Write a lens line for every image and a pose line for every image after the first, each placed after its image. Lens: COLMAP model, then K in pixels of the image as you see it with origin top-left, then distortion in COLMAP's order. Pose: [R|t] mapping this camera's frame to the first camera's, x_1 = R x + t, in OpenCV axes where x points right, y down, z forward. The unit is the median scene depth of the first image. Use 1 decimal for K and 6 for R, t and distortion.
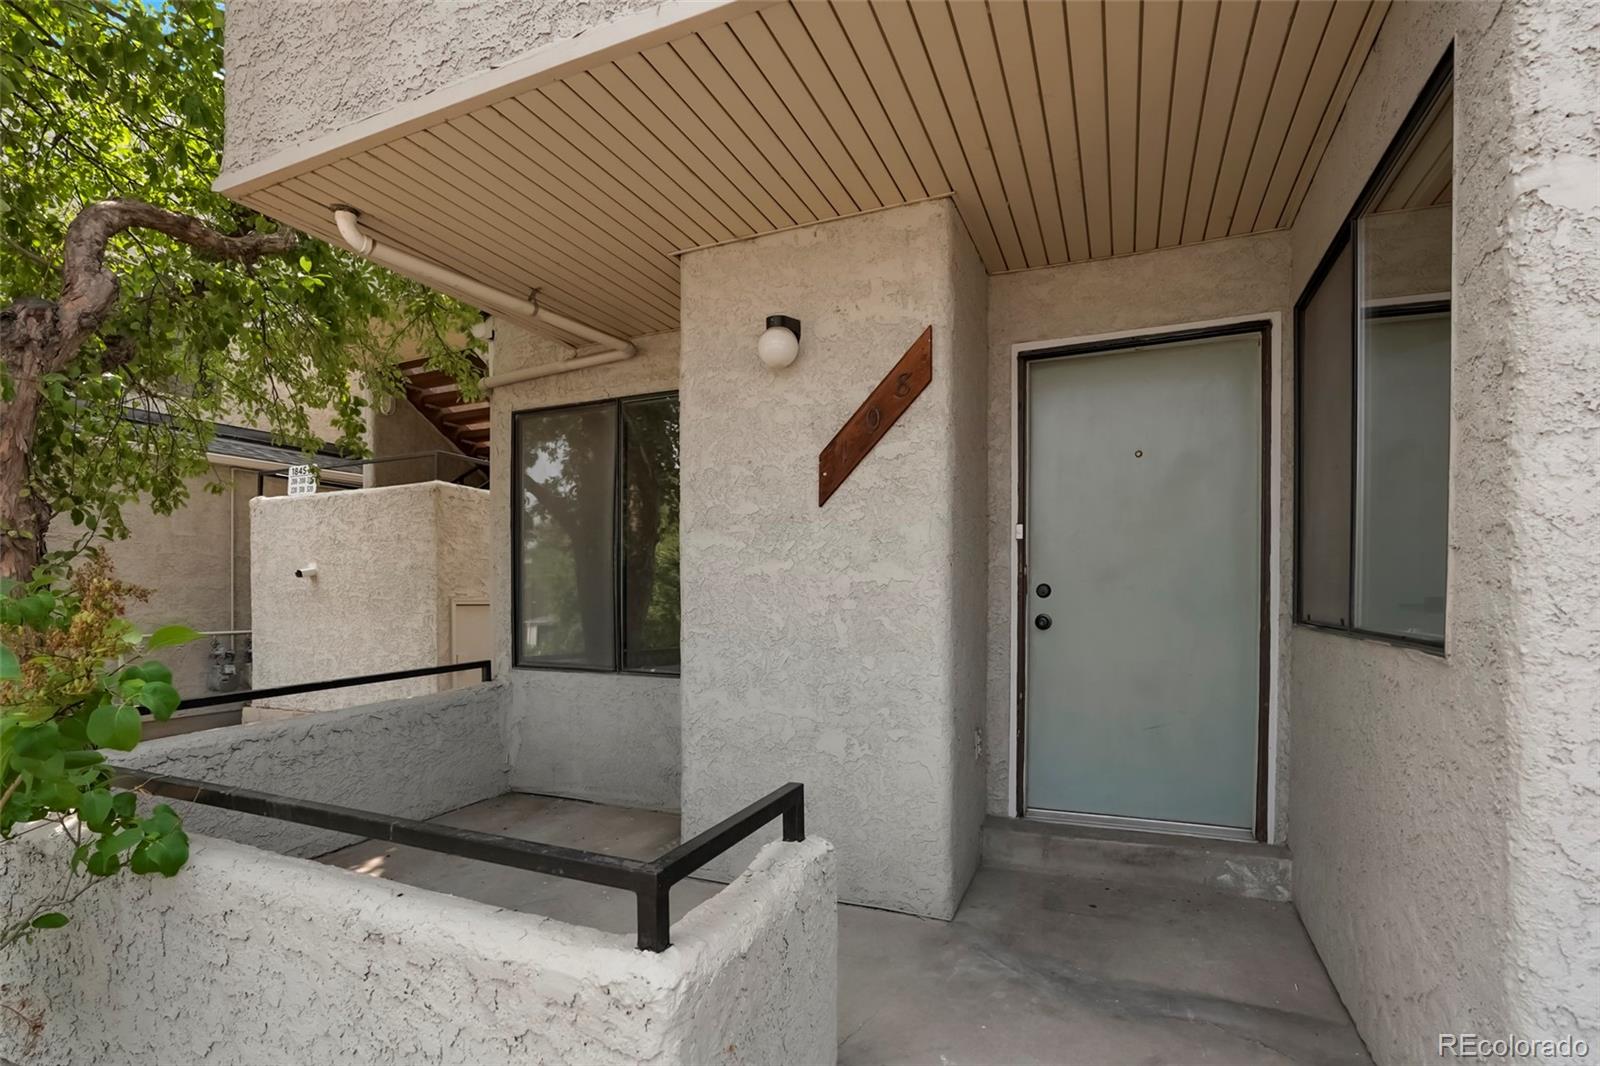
lens RADIAL K [[751.7, 0, 796.1], [0, 751.7, 647.0], [0, 0, 1]] dist [-0.049008, 0.000248]
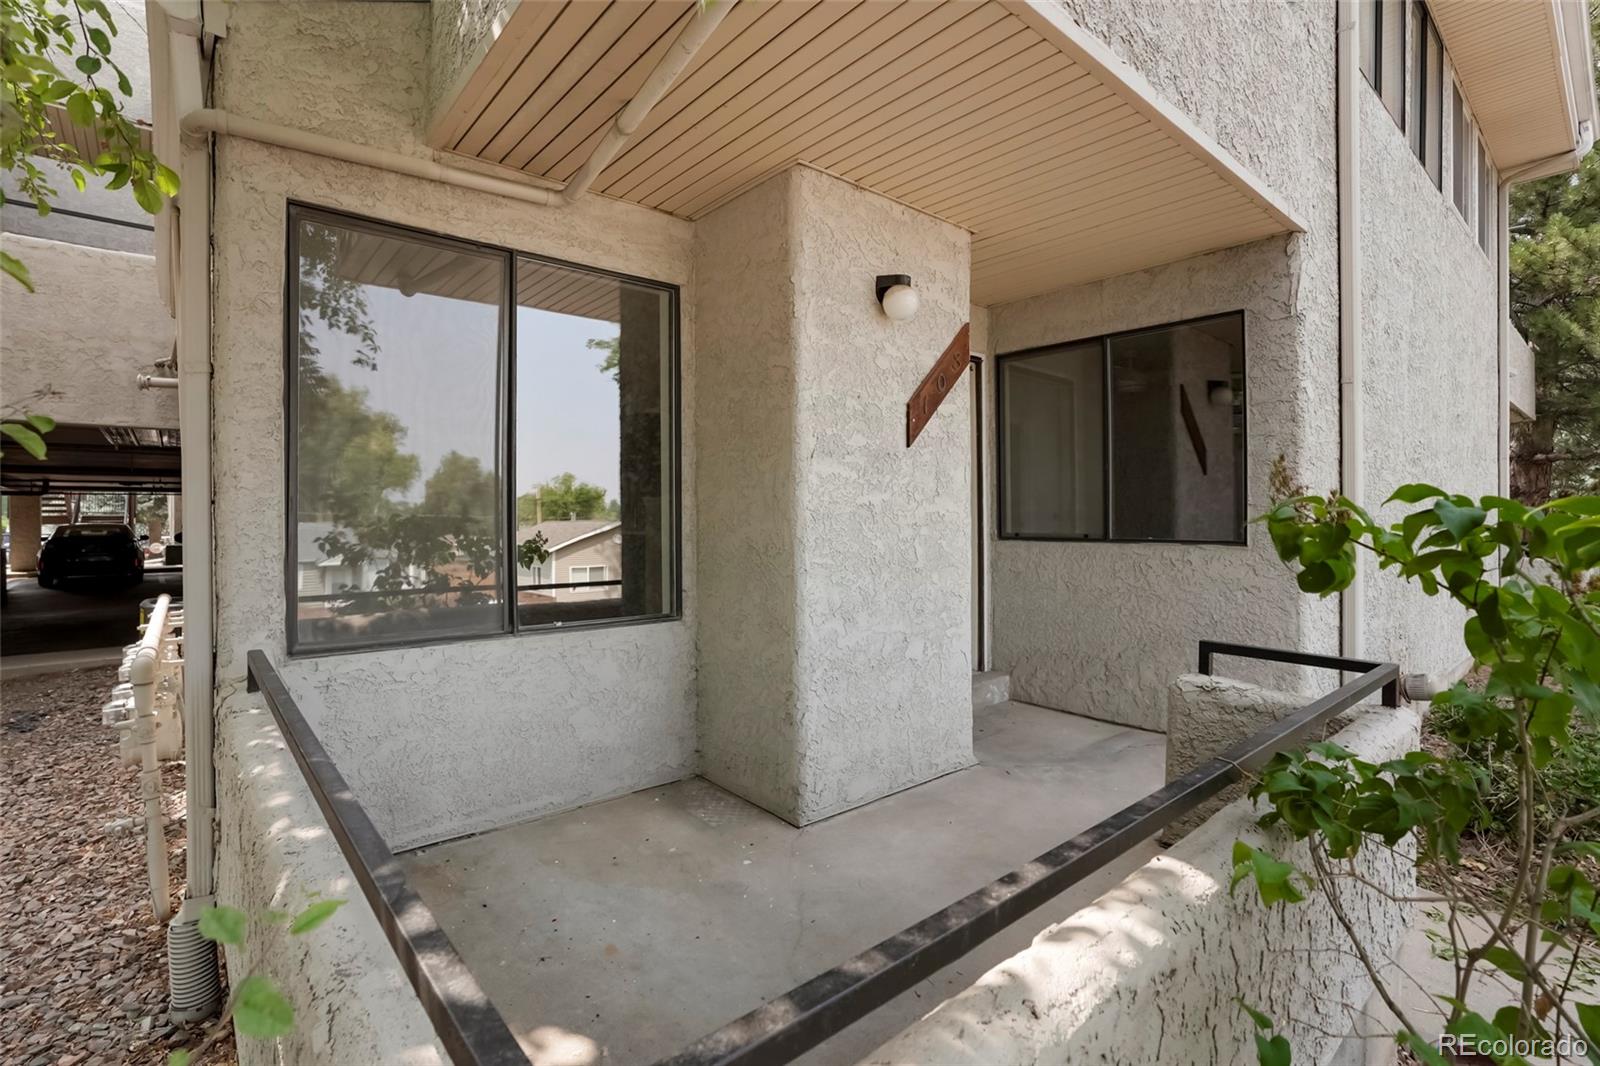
lens RADIAL K [[748.3, 0, 801.4], [0, 748.3, 549.1], [0, 0, 1]] dist [-0.057484, 0.027330]
pose [[0.435159, -0.036151, 0.899628, -1.076301], [0.063691, 0.997926, 0.009293, -0.050652], [-0.898098, 0.053254, 0.436559, 0.645780]]
